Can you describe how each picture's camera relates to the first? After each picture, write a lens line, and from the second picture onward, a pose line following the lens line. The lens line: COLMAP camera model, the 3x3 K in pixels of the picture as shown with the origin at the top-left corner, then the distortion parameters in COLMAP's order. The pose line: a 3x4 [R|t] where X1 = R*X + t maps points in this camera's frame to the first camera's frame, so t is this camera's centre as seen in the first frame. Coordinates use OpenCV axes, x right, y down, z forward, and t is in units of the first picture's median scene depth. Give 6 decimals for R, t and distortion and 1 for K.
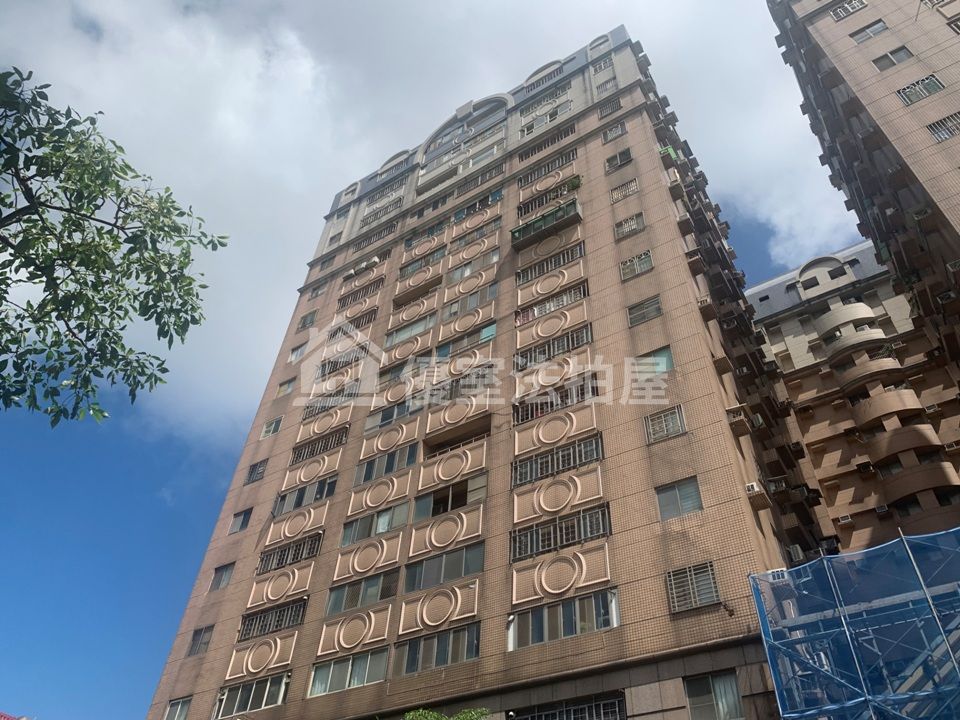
lens RADIAL K [[726.8, 0, 482.6], [0, 726.8, 346.3], [0, 0, 1]] dist [0.028273, -0.046486]
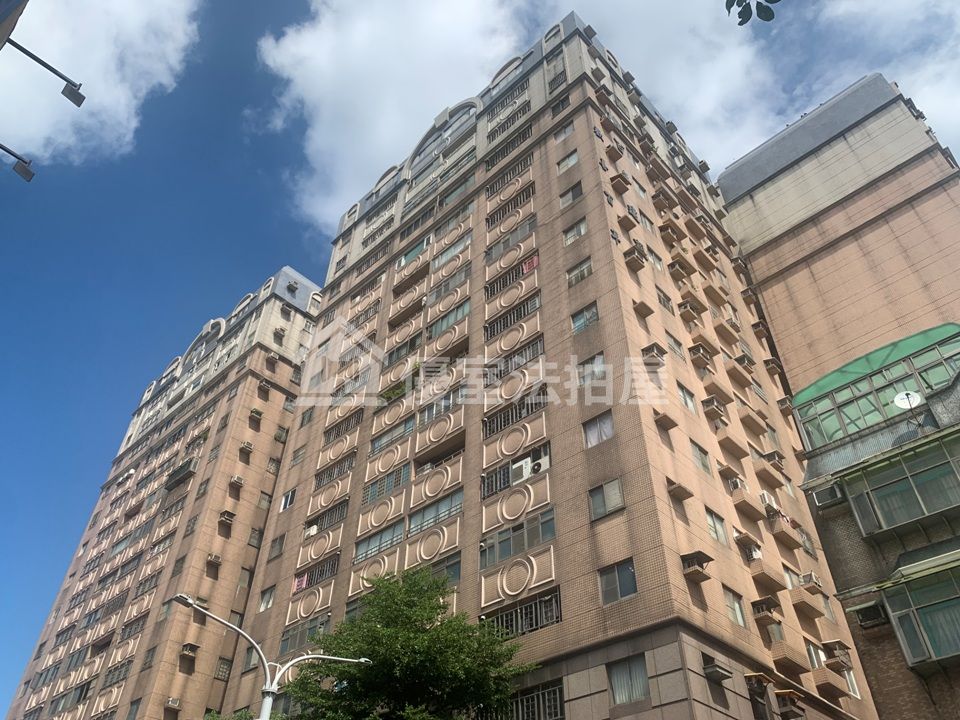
lens RADIAL K [[723.2, 0, 483.7], [0, 723.2, 351.8], [0, 0, 1]] dist [0.034648, -0.045200]
pose [[0.983218, -0.153359, -0.098814, 0.177048], [0.158388, 0.986342, 0.045190, -0.072631], [0.090534, -0.060083, 0.994079, -0.080690]]
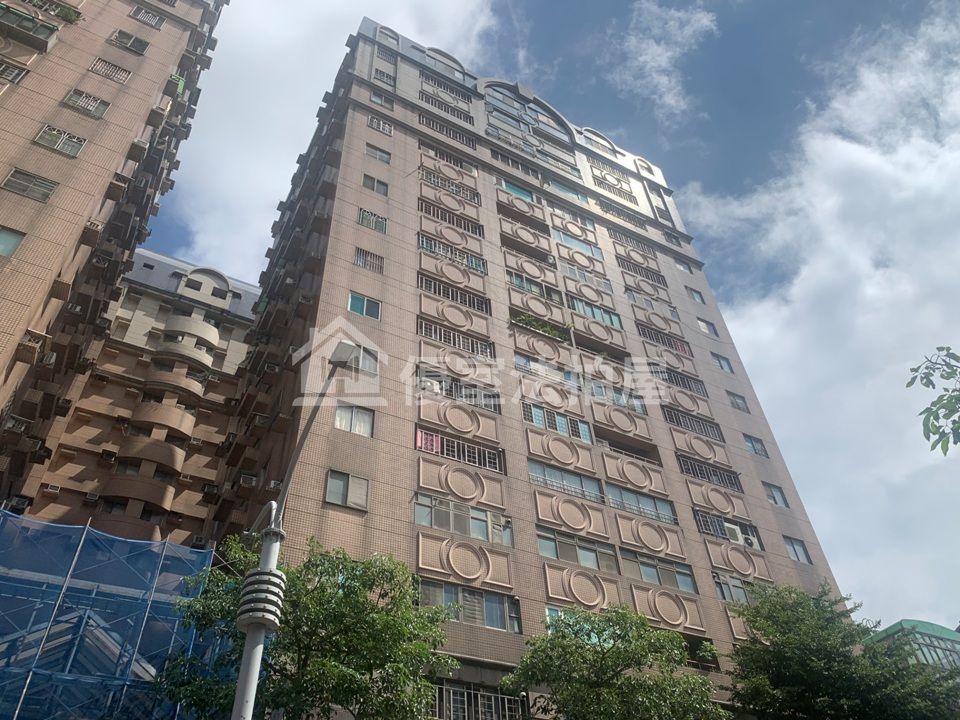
lens RADIAL K [[724.2, 0, 477.1], [0, 724.2, 352.4], [0, 0, 1]] dist [0.057743, -0.070554]
pose [[0.466978, 0.571166, 0.675057, -1.066449], [-0.590543, 0.769651, -0.242687, 0.467335], [-0.658172, -0.285320, 0.696708, 0.512213]]
